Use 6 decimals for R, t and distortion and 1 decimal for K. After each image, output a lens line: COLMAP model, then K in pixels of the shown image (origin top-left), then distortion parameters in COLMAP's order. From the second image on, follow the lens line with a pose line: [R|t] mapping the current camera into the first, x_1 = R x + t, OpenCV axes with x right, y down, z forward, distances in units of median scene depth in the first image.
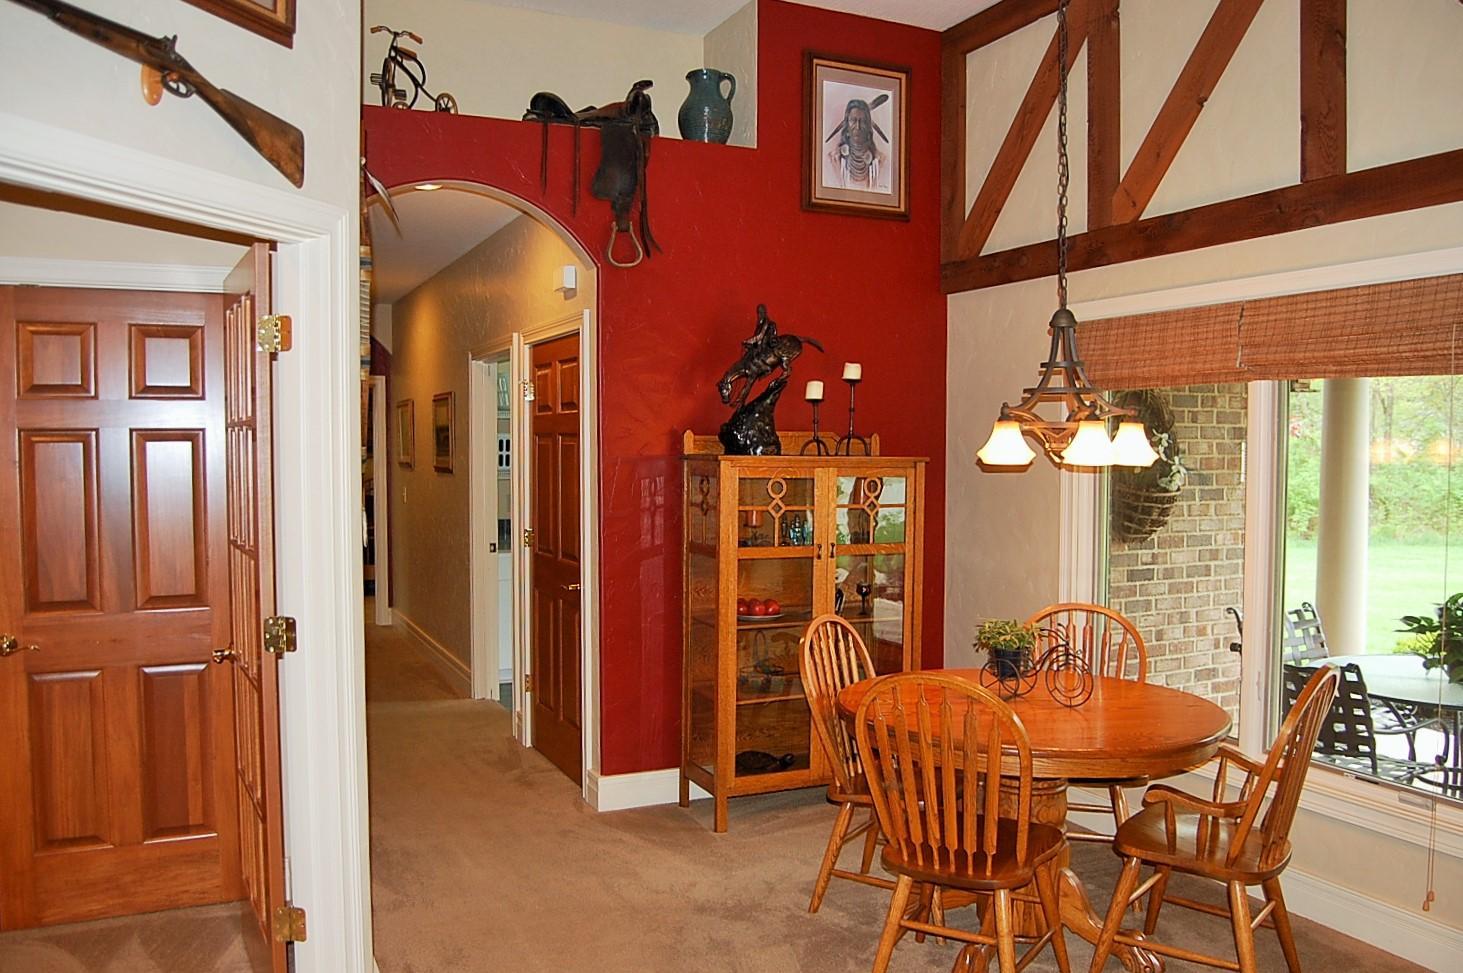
lens RADIAL K [[1142.2, 0, 740.0], [0, 1142.2, 487.8], [0, 0, 1]] dist [-0.089879, 0.034787]
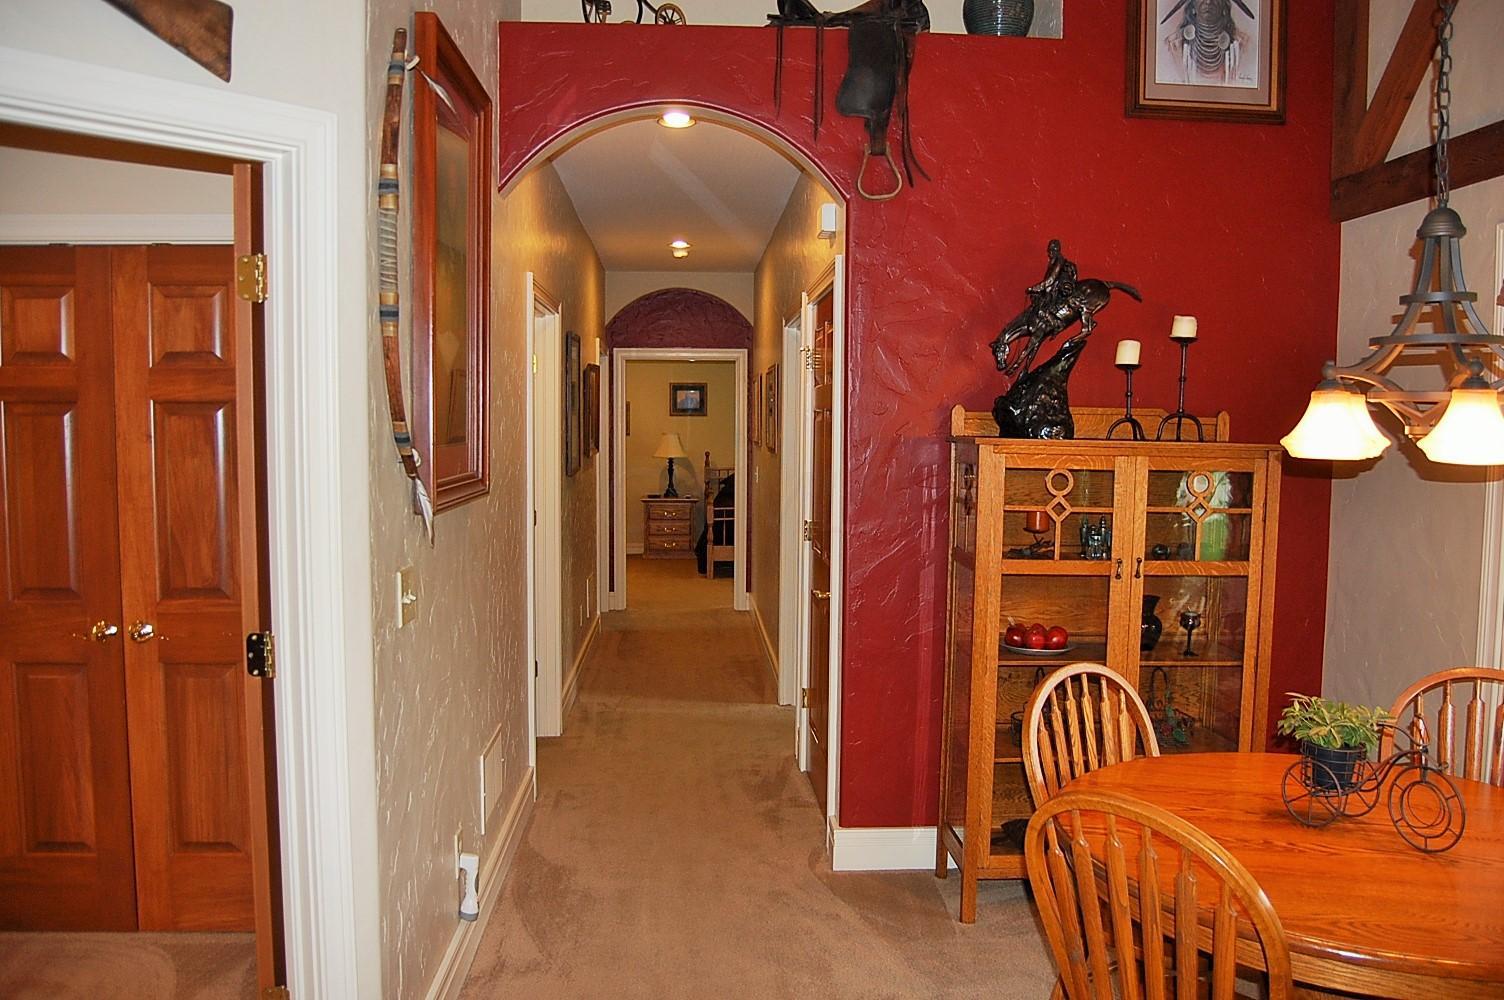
lens RADIAL K [[1174.2, 0, 743.8], [0, 1174.2, 504.0], [0, 0, 1]] dist [-0.089879, 0.034787]
pose [[0.930958, 0.032754, -0.363654, 0.115026], [-0.021525, 0.999159, 0.034889, -0.007561], [0.364491, -0.024653, 0.930881, 0.201372]]
